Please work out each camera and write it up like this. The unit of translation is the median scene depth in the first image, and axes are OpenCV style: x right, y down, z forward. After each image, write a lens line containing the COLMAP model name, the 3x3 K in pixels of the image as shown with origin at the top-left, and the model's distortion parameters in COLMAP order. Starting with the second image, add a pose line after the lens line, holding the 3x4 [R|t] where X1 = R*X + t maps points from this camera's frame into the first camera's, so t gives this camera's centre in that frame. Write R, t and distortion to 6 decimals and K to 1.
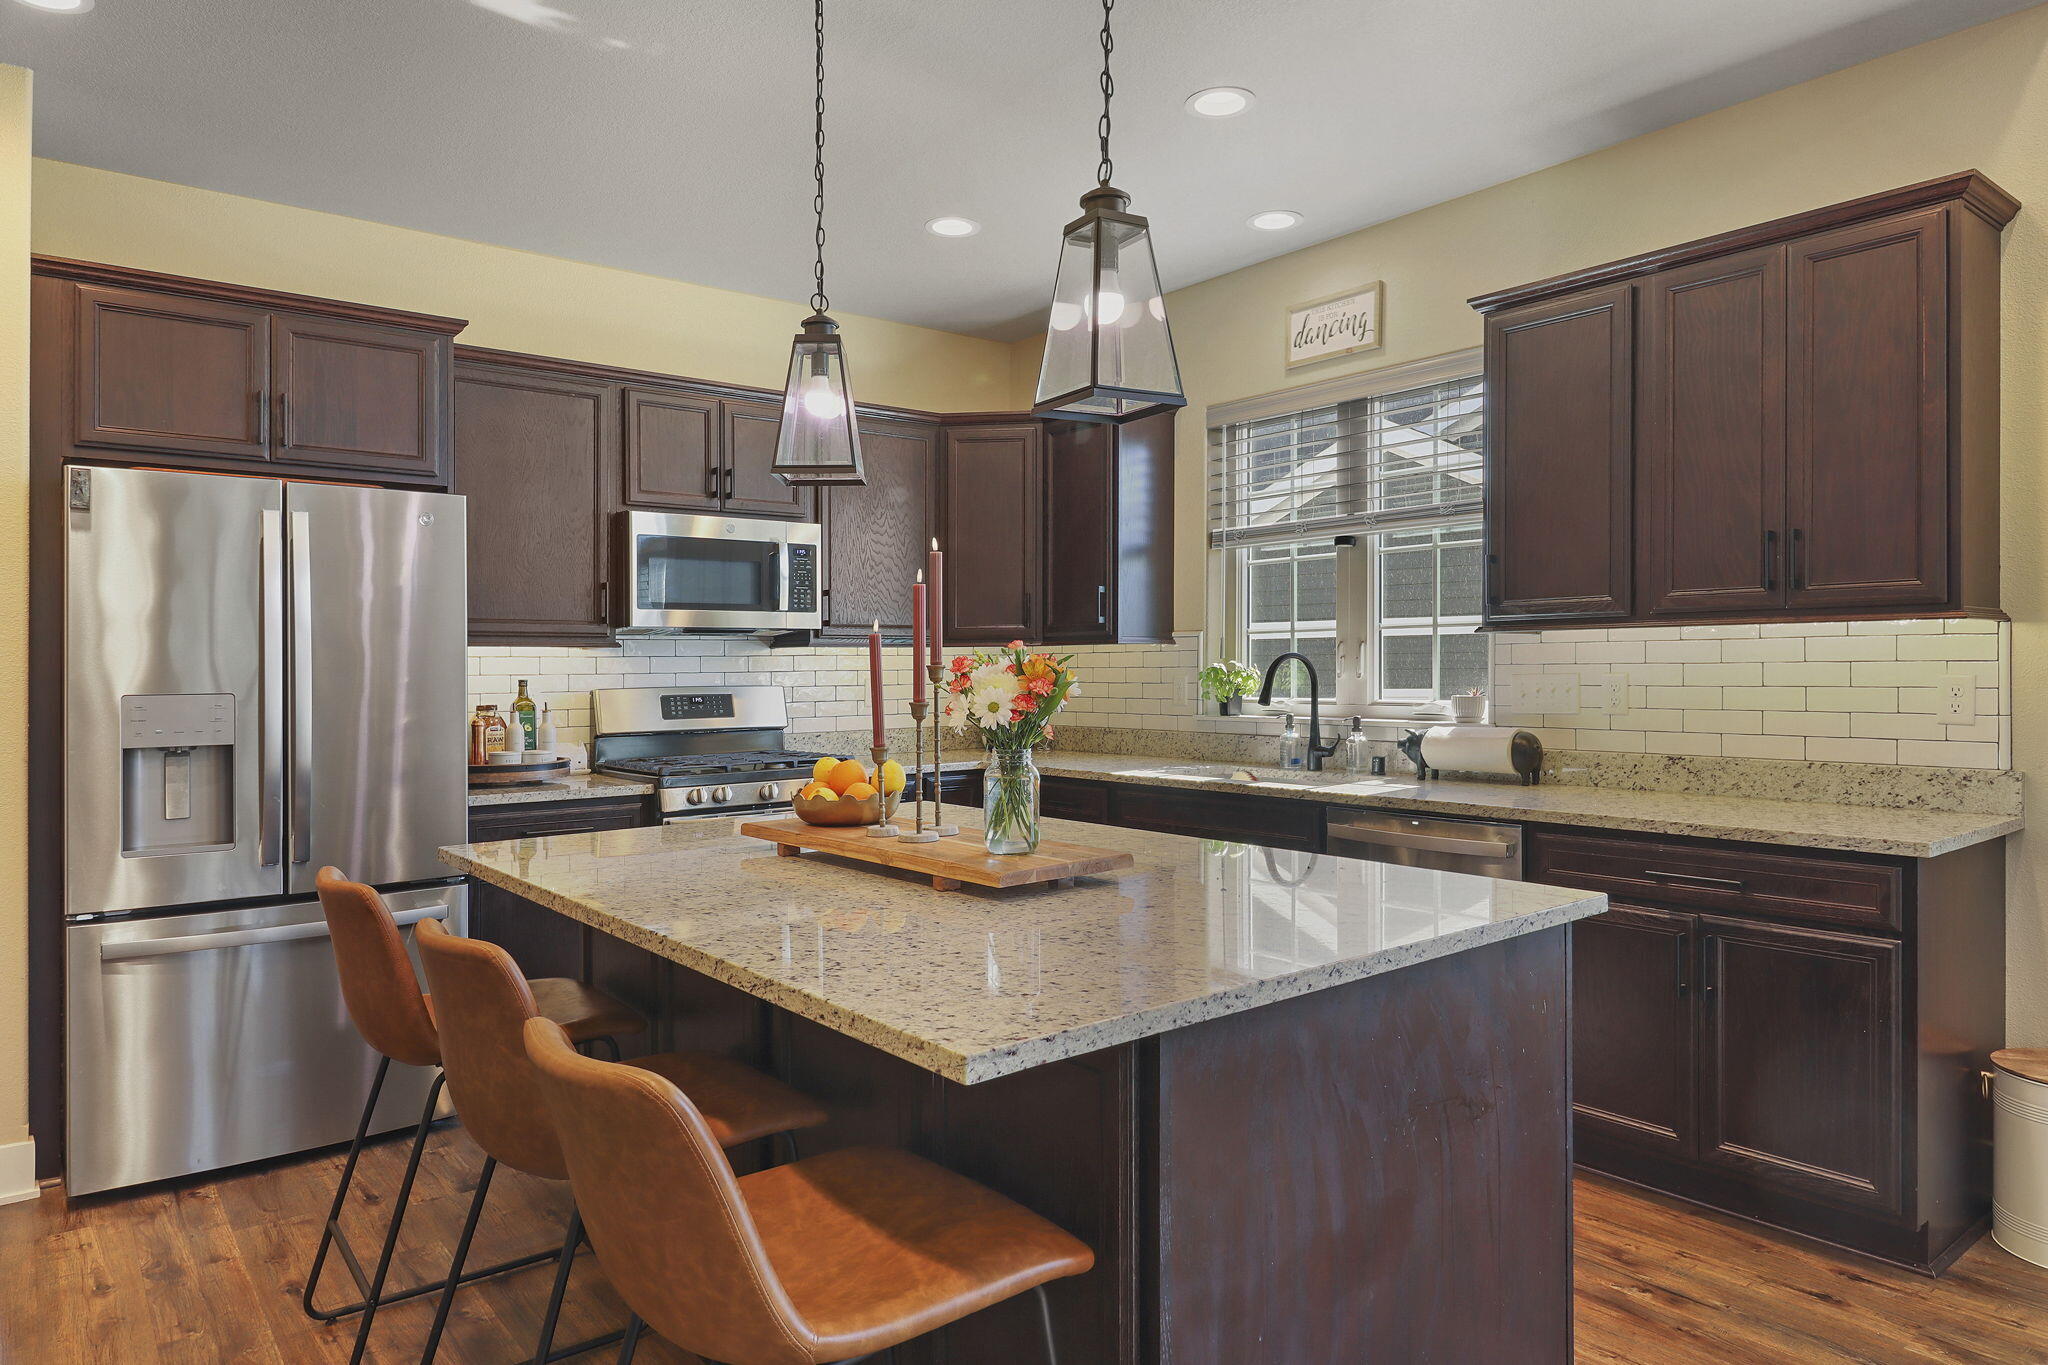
lens RADIAL K [[1288.2, 0, 1023.0], [0, 1288.2, 661.4], [0, 0, 1]] dist [0.004909, -0.009224]
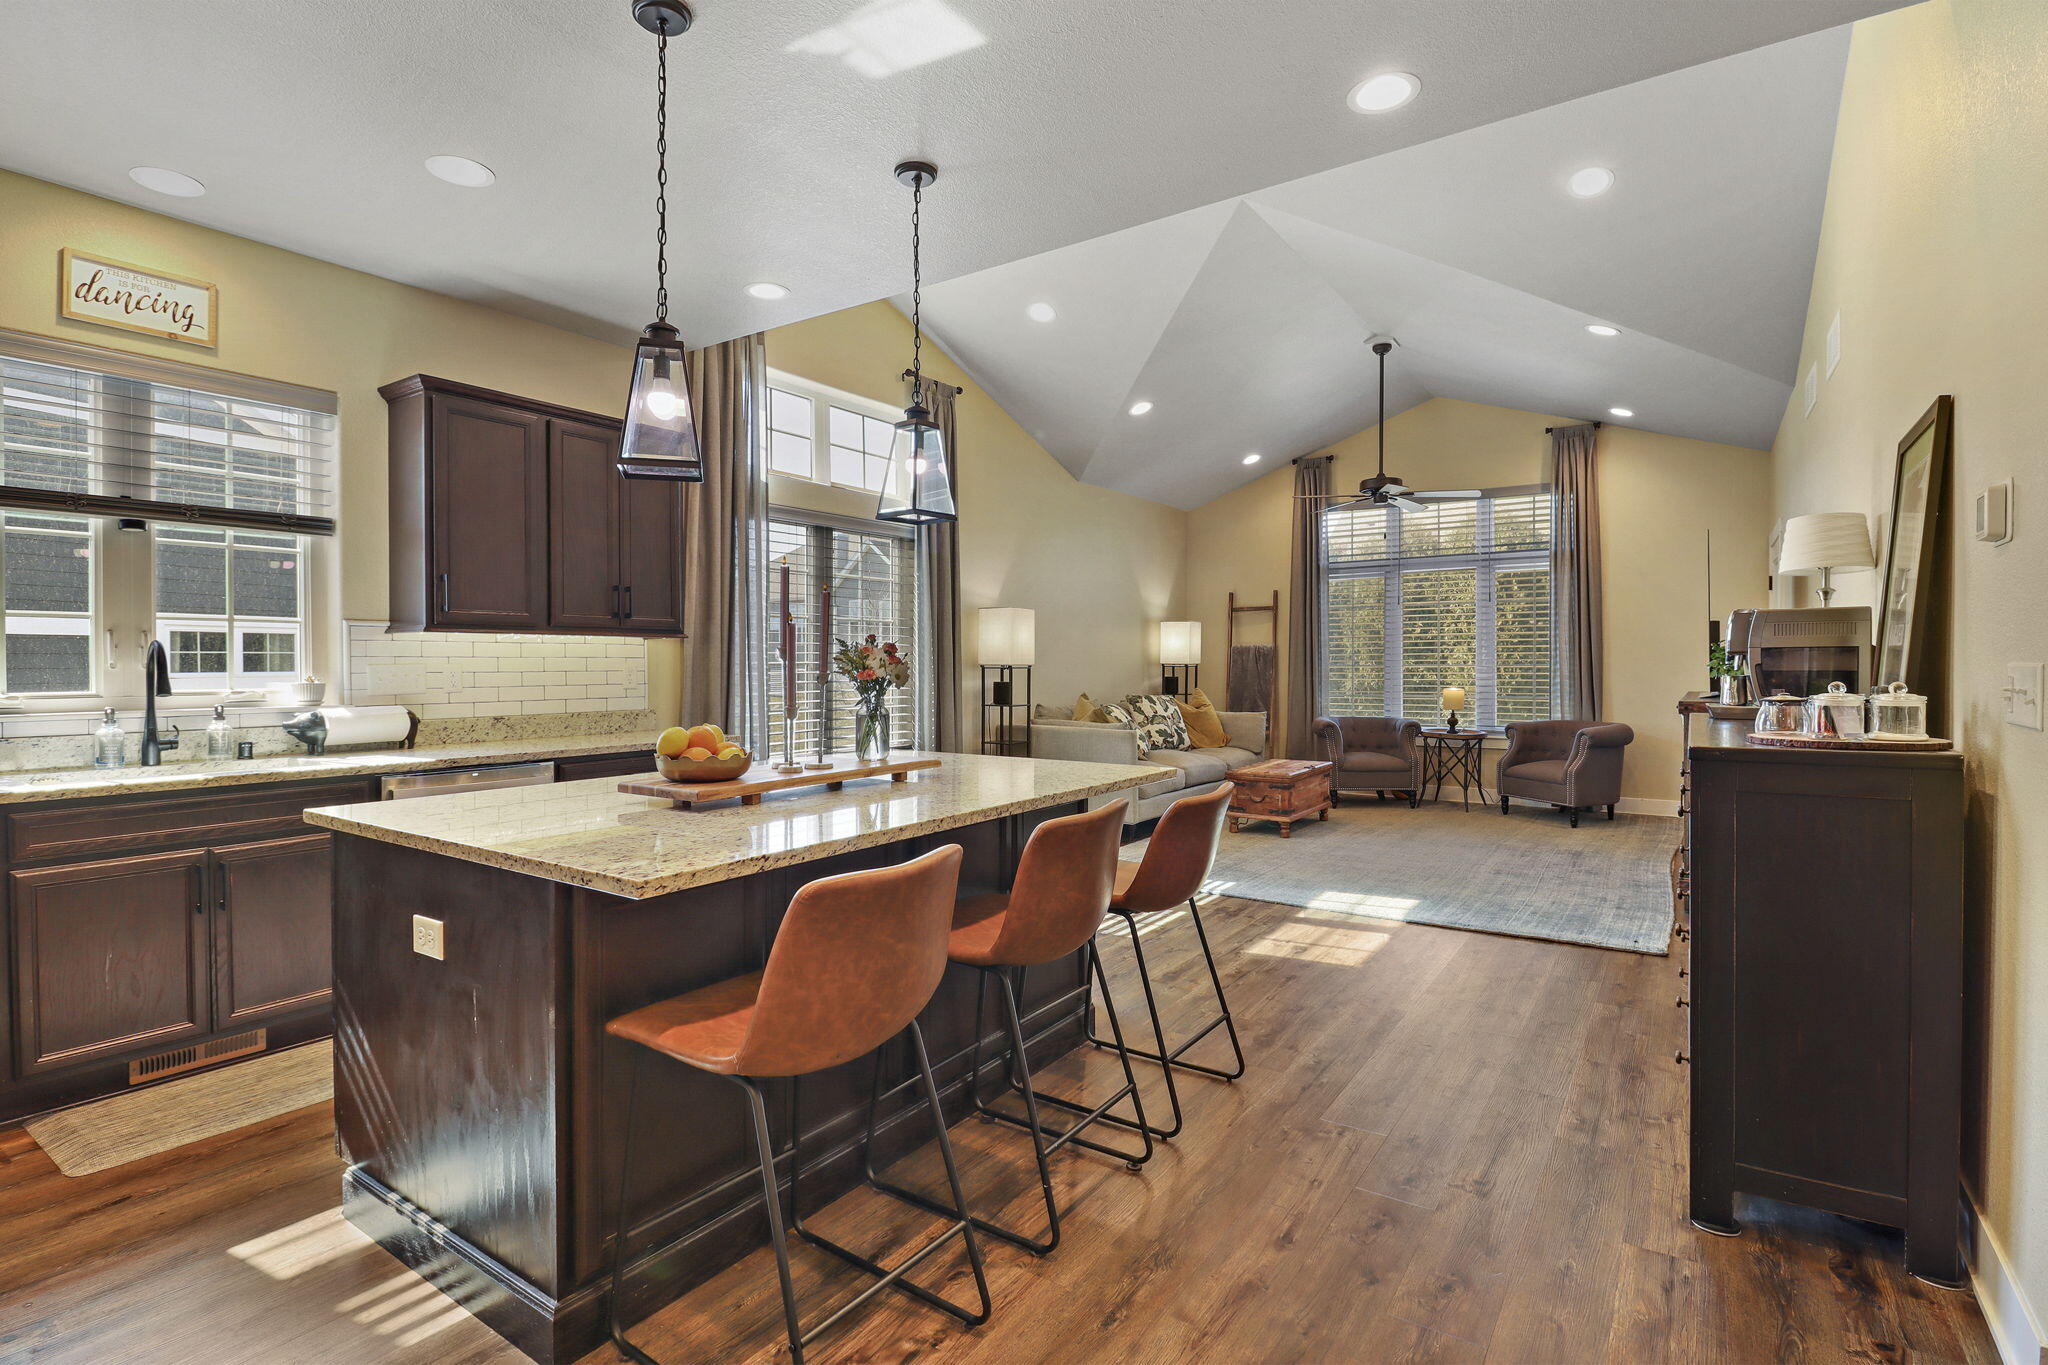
lens RADIAL K [[970.9, 0, 1029.6], [0, 970.9, 672.8], [0, 0, 1]] dist [-0.013564, -0.000003]
pose [[-0.292335, 0.000349, 0.956316, -0.979021], [-0.001092, 0.999999, -0.000699, 0.025050], [-0.956315, -0.001248, -0.292334, 0.896284]]
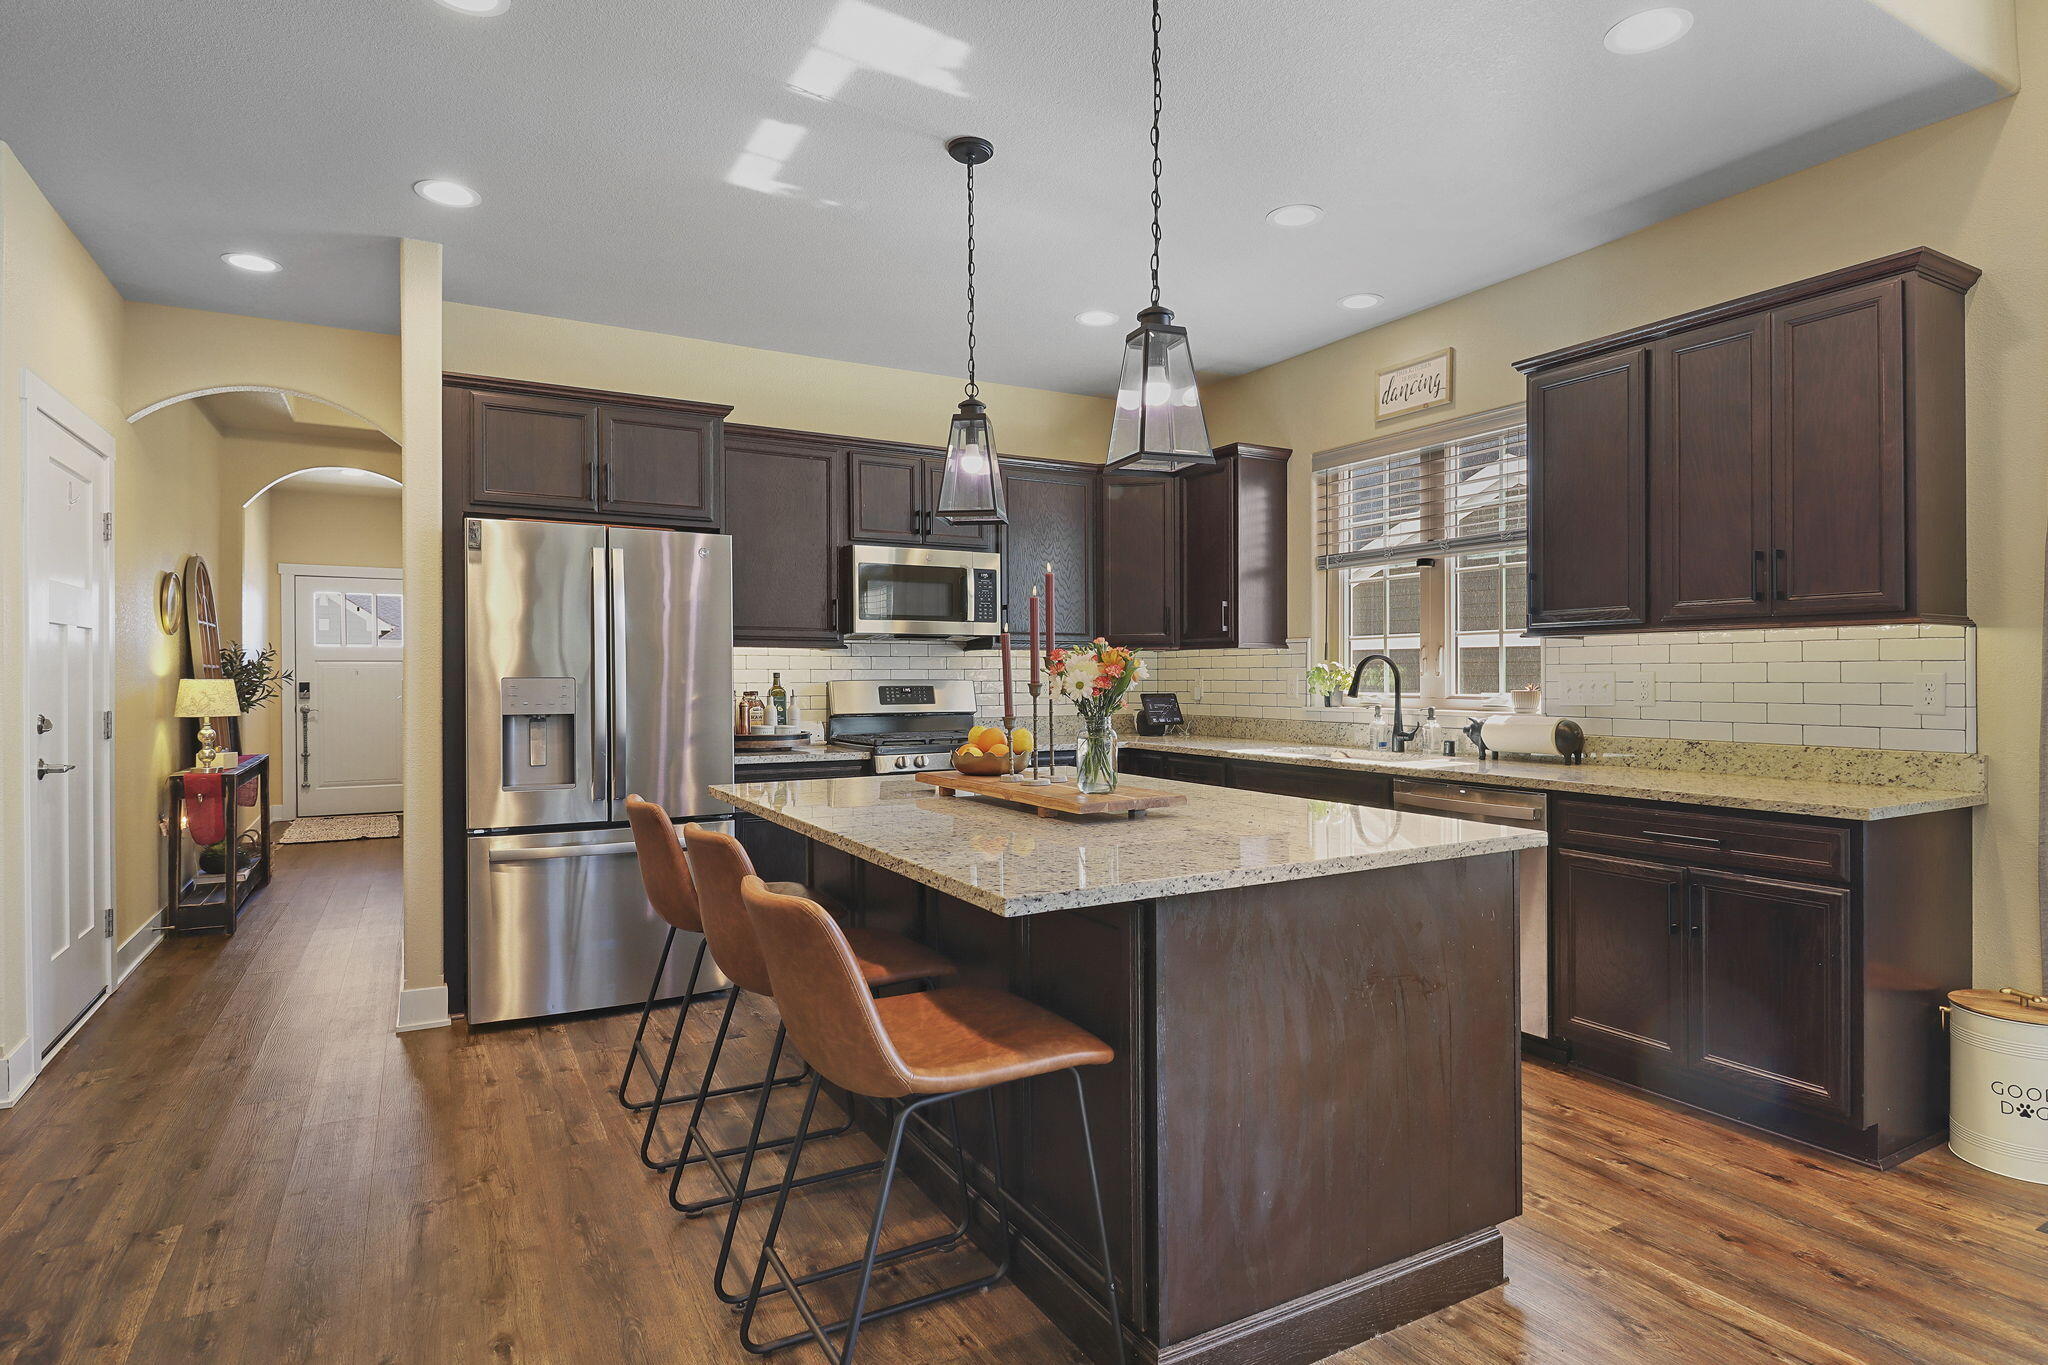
lens RADIAL K [[1077.8, 0, 1037.7], [0, 1077.8, 690.1], [0, 0, 1]] dist [-0.003093, -0.004141]
pose [[0.989110, 0.008442, -0.146934, 0.064930], [-0.005340, 0.999755, 0.021495, 0.010304], [0.147079, -0.020476, 0.988913, -0.094970]]
